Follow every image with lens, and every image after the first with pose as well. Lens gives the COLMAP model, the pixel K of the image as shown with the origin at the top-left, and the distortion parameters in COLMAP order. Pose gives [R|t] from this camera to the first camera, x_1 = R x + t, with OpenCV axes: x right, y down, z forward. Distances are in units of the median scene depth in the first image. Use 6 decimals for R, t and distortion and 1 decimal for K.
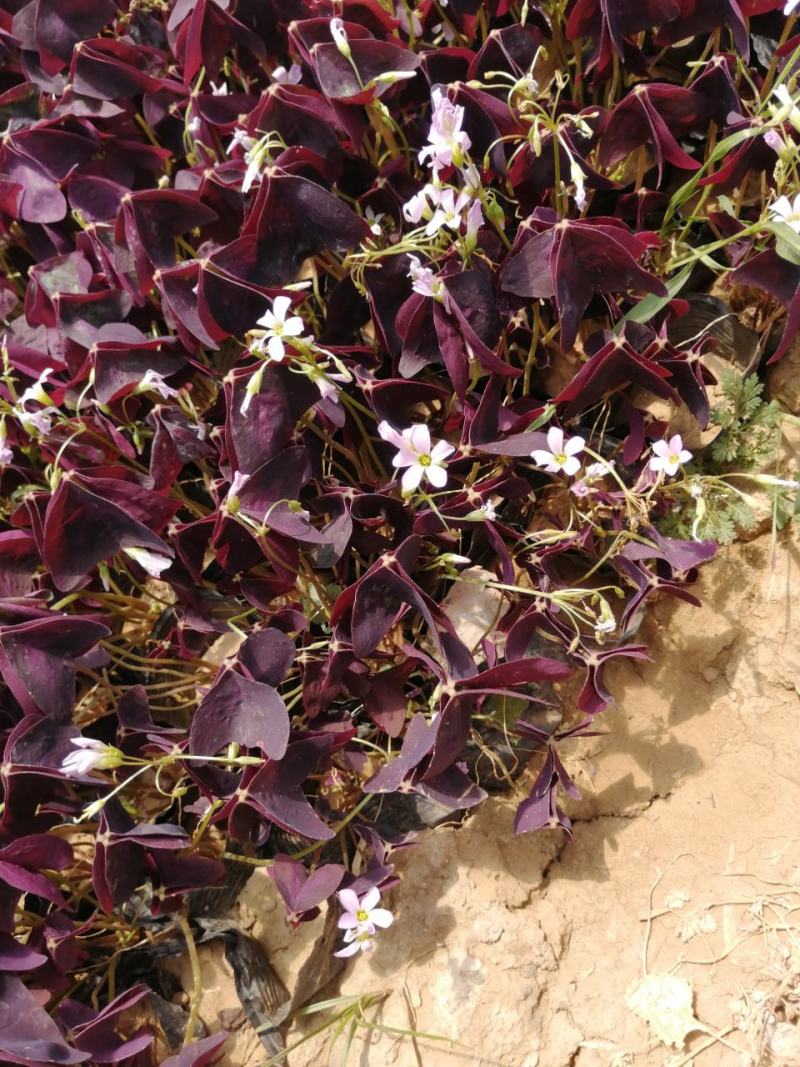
lens RADIAL K [[872.1, 0, 400.1], [0, 872.1, 532.9], [0, 0, 1]] dist [-0.000999, -0.017267]
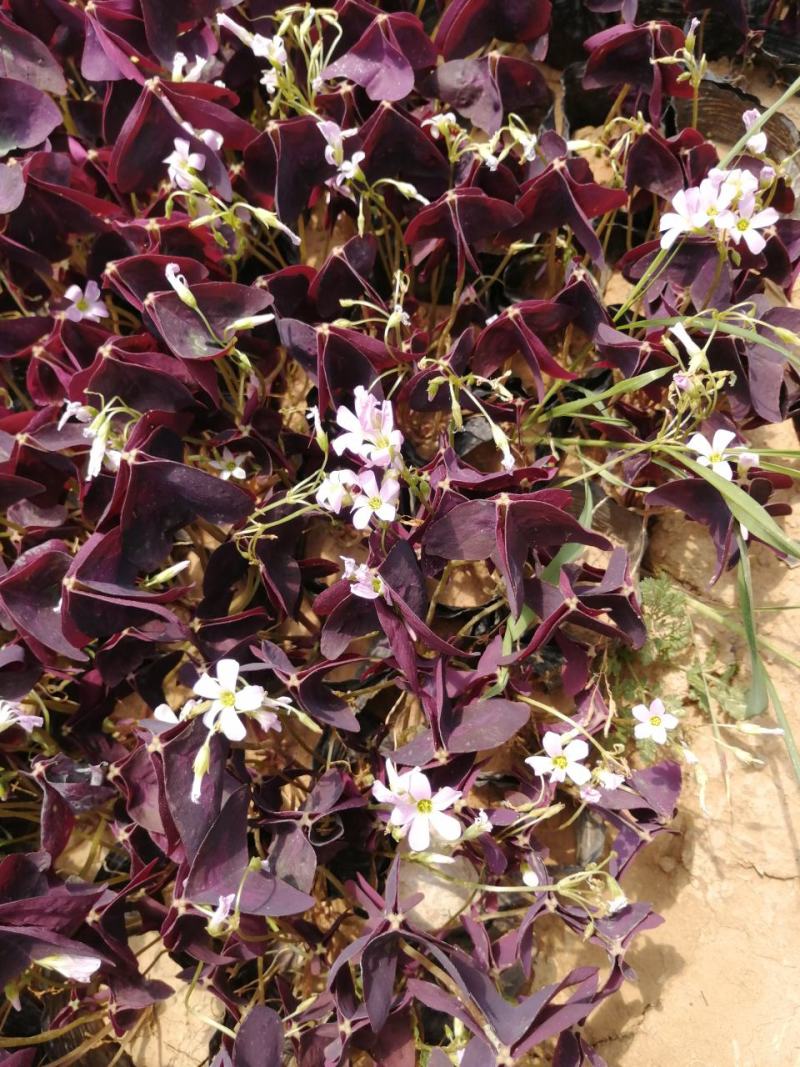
lens RADIAL K [[872.1, 0, 400.9], [0, 872.1, 531.4], [0, 0, 1]] dist [-0.000999, -0.017267]
pose [[0.936219, -0.185359, 0.298556, -0.162737], [0.192729, 0.981240, 0.004841, -0.289228], [-0.293853, 0.053008, 0.954380, 0.130499]]
